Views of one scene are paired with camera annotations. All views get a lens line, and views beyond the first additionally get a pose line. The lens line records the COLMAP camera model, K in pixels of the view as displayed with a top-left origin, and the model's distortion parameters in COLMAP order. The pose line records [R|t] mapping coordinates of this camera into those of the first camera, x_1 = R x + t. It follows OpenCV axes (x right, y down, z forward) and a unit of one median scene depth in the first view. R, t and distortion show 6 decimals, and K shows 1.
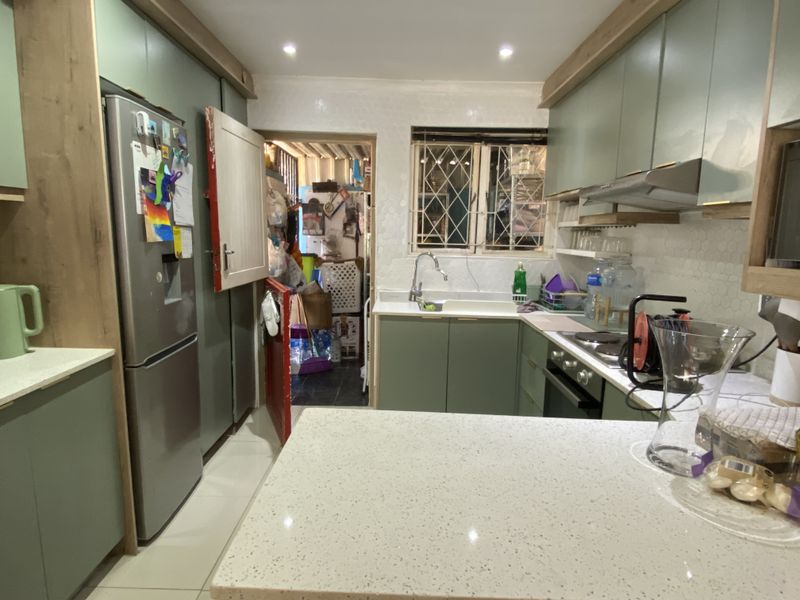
lens RADIAL K [[438.2, 0, 400.0], [0, 438.2, 300.0], [0, 0, 1]] dist [0.068469, -0.069115]
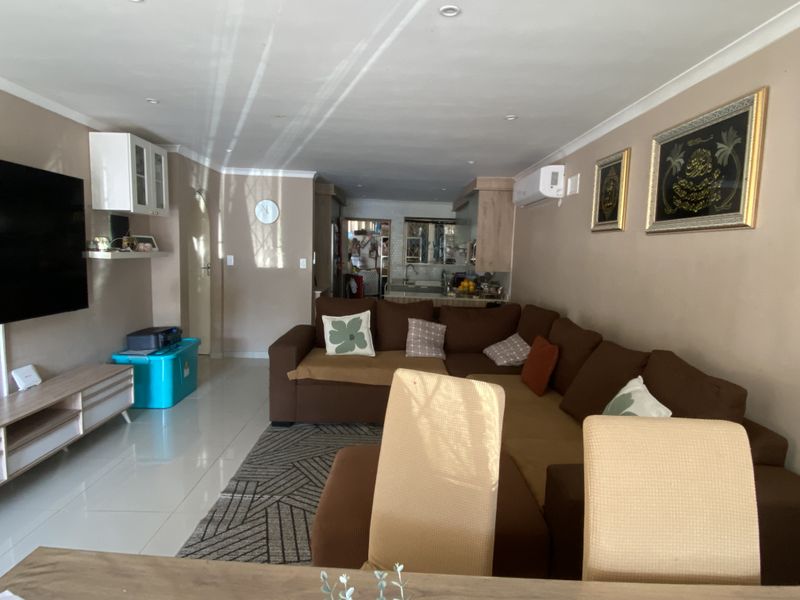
lens RADIAL K [[438.2, 0, 400.0], [0, 438.2, 300.0], [0, 0, 1]] dist [0.068469, -0.069115]
pose [[0.999596, 0.006929, 0.027569, -0.064069], [-0.005730, 0.999044, -0.043330, 0.197734], [-0.027843, 0.043155, 0.998680, -1.444872]]
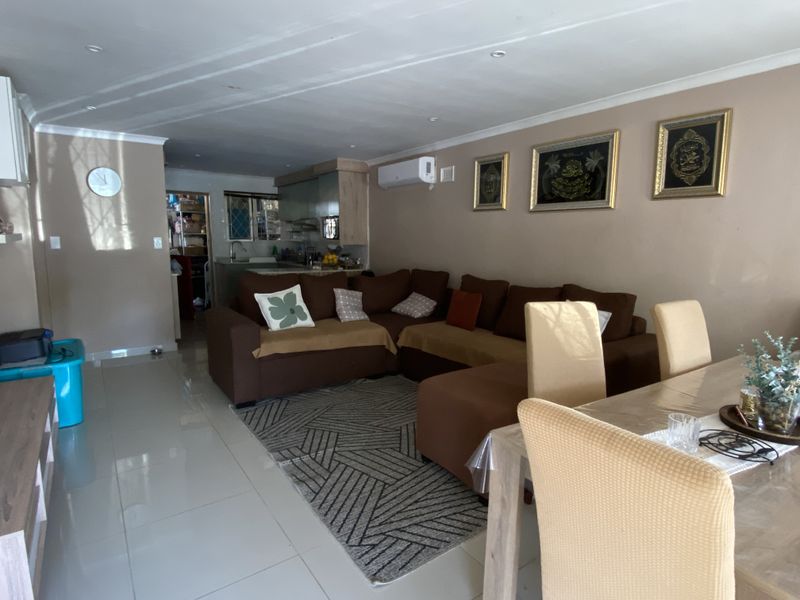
lens RADIAL K [[438.2, 0, 400.0], [0, 438.2, 300.0], [0, 0, 1]] dist [0.068469, -0.069115]
pose [[0.814052, -0.102319, 0.571708, -0.591768], [0.097690, 0.994457, 0.038879, 0.198119], [-0.572517, 0.024200, 0.819535, -1.441690]]
